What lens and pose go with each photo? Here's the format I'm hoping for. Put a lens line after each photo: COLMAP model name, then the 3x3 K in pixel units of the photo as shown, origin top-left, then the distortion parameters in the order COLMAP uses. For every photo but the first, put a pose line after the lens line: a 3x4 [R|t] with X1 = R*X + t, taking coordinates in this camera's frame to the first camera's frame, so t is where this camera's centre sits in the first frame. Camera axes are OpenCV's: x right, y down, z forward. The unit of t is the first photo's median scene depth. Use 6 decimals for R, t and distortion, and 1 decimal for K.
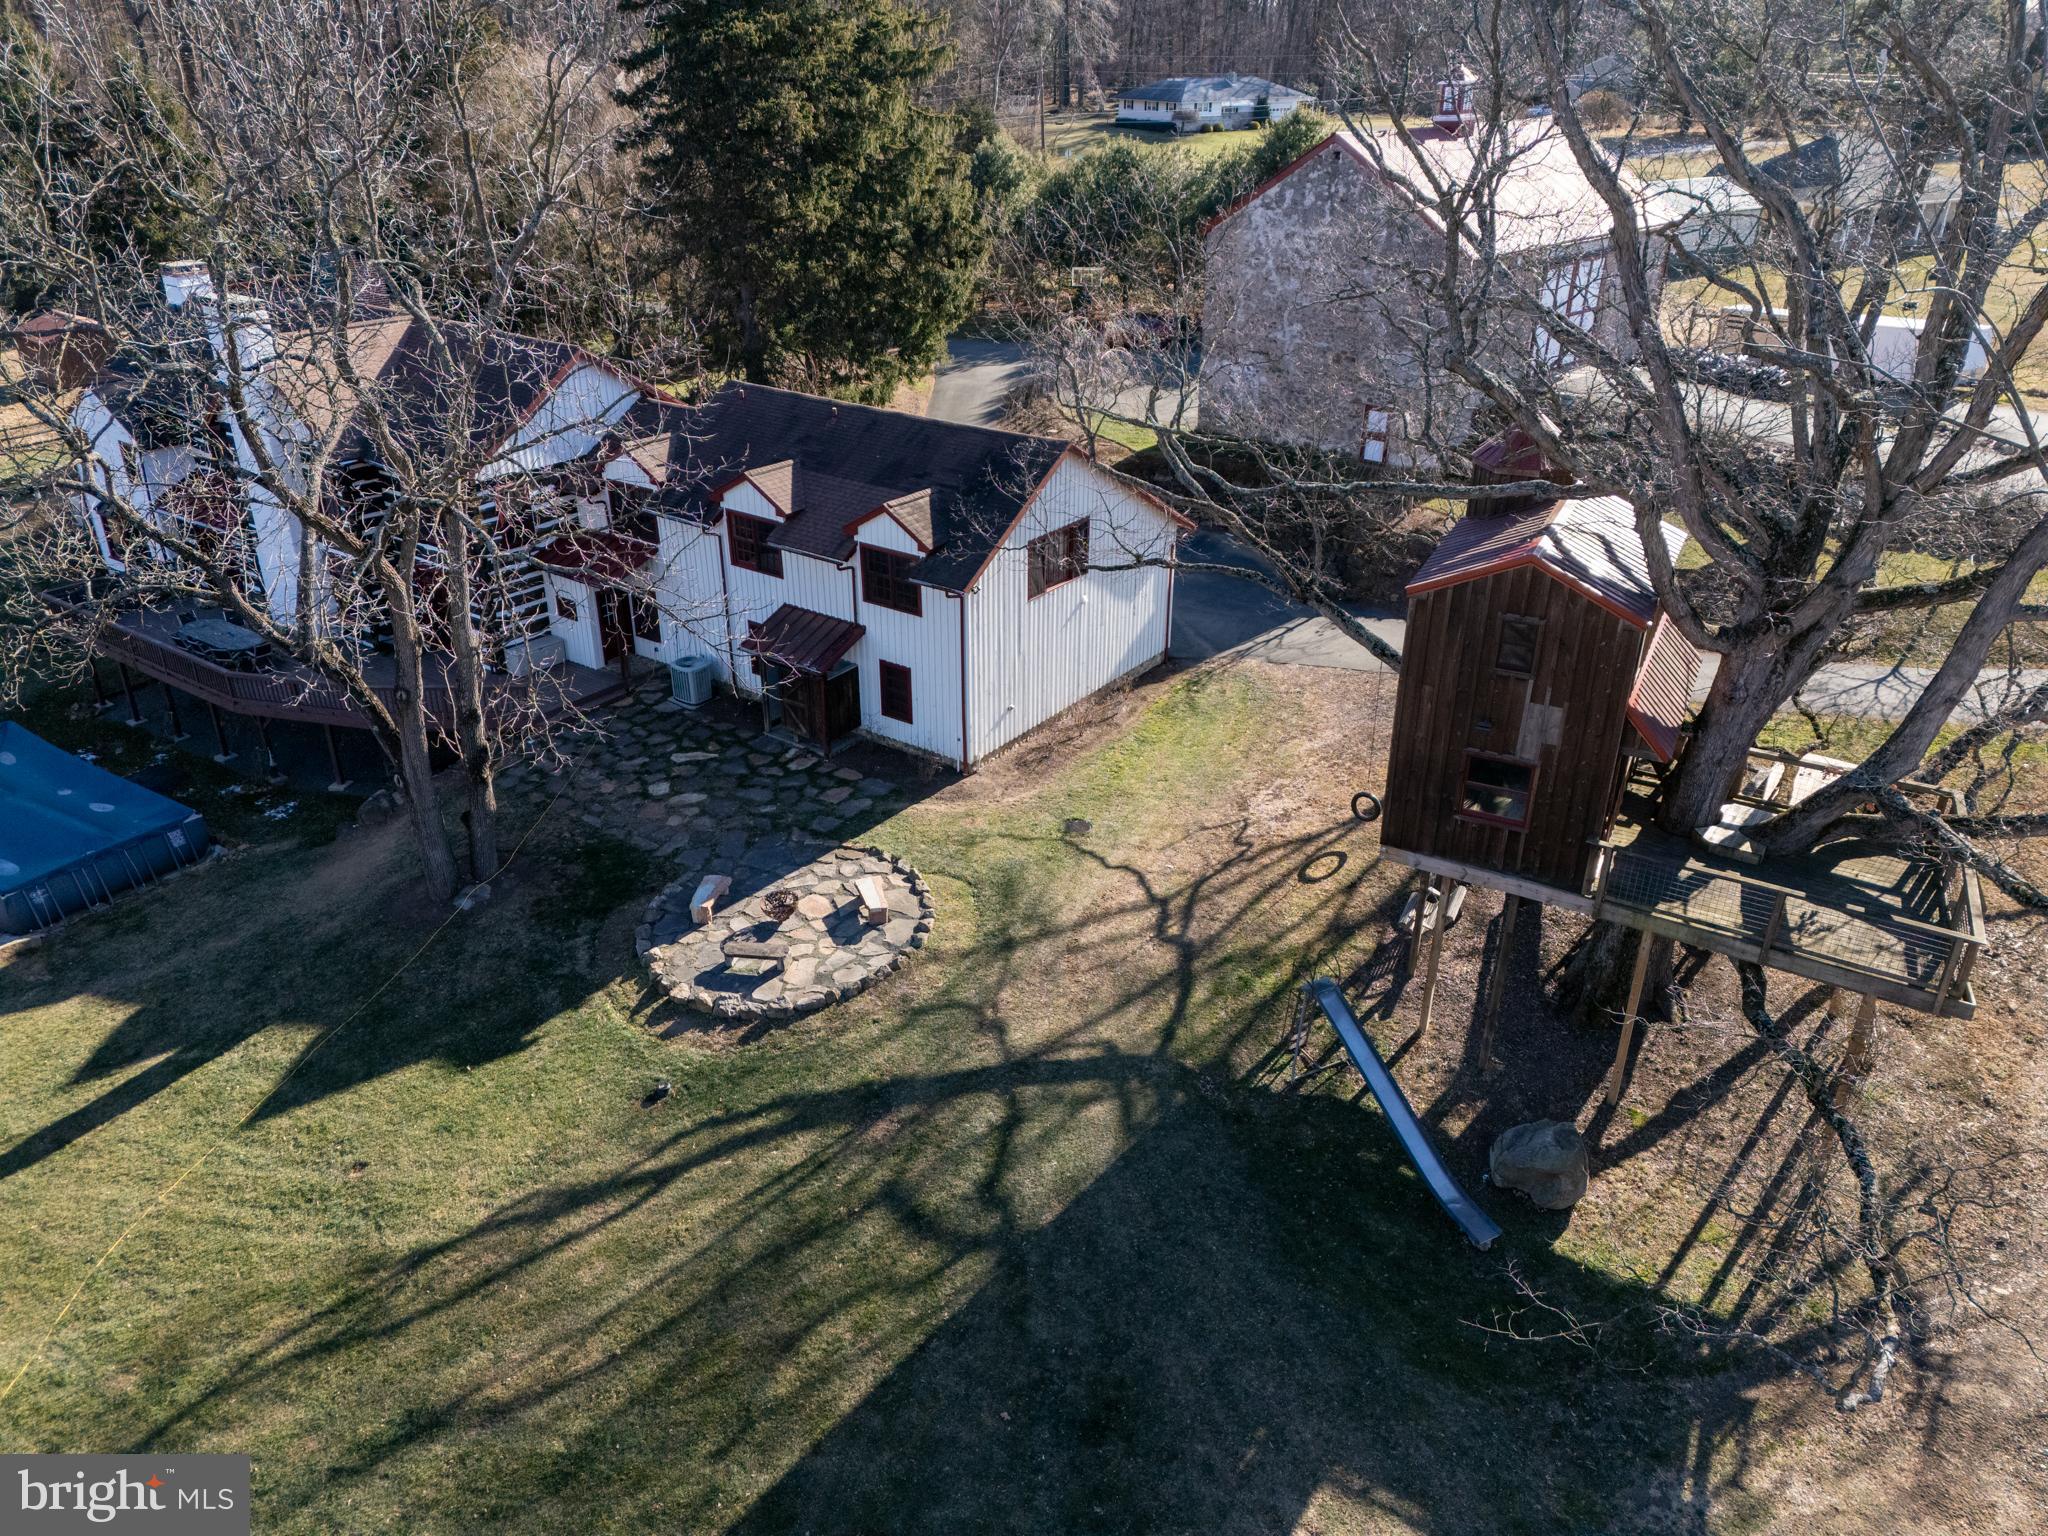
lens RADIAL K [[1490.5, 0, 1027.5], [0, 1490.5, 771.6], [0, 0, 1]] dist [0.070350, -0.038240]
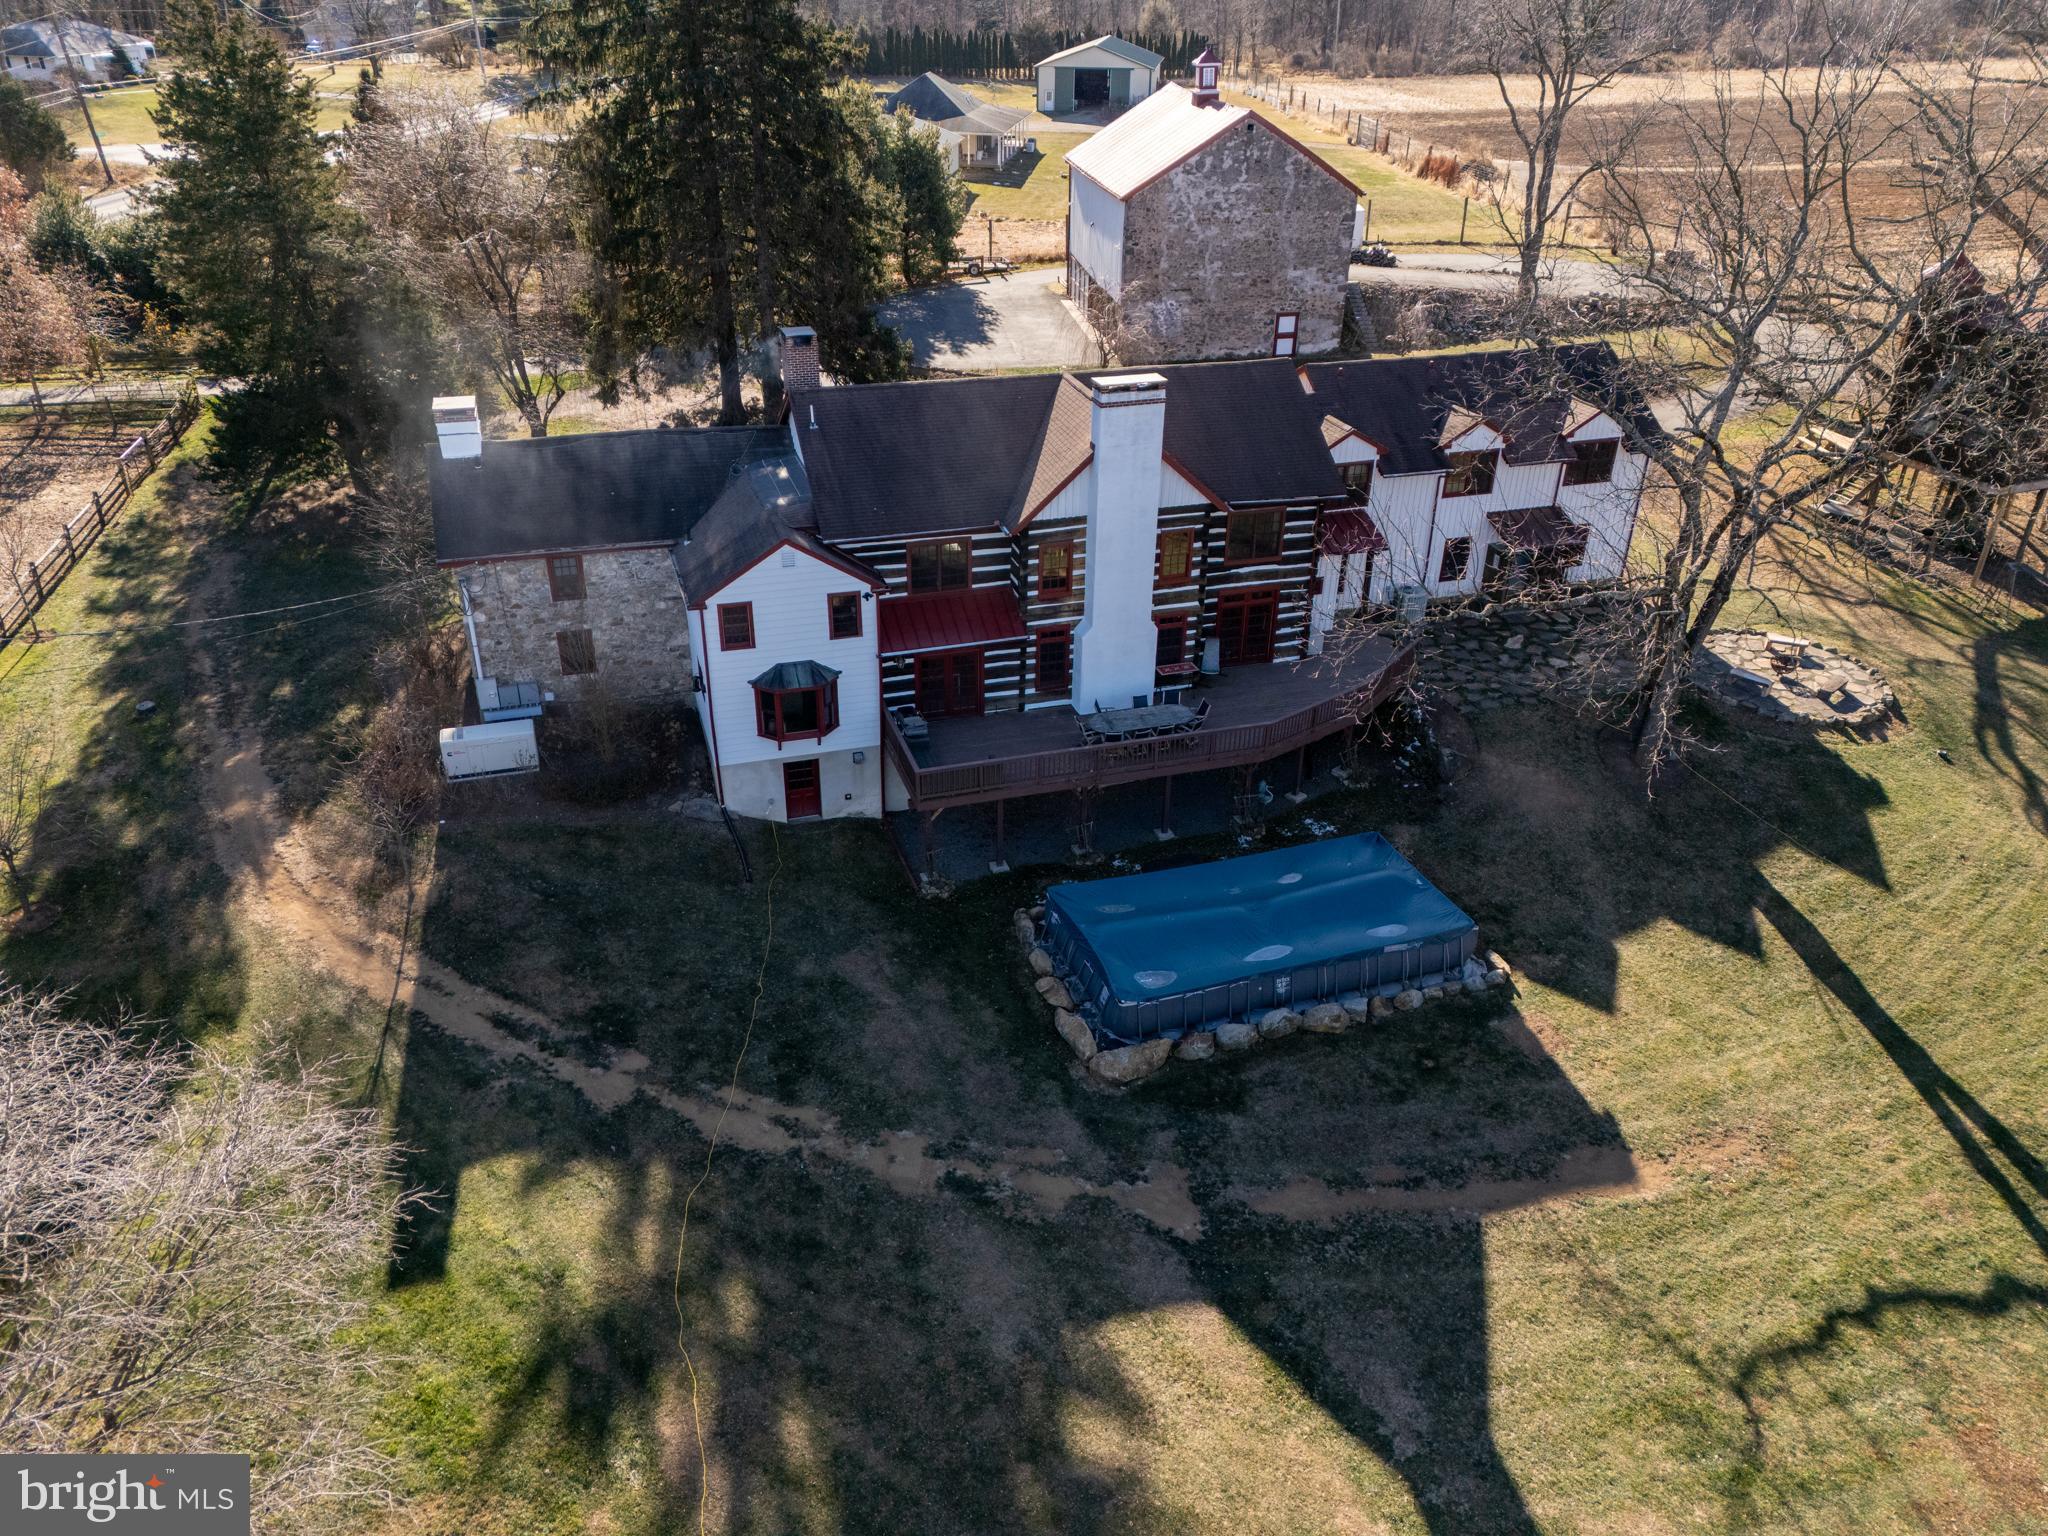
lens RADIAL K [[1490.5, 0, 1028.1], [0, 1490.5, 765.5], [0, 0, 1]] dist [0.070350, -0.038240]
pose [[0.590379, -0.375112, 0.714663, -1.728444], [0.339896, 0.918647, 0.201393, -0.379034], [-0.732068, 0.124013, 0.669849, 0.553286]]
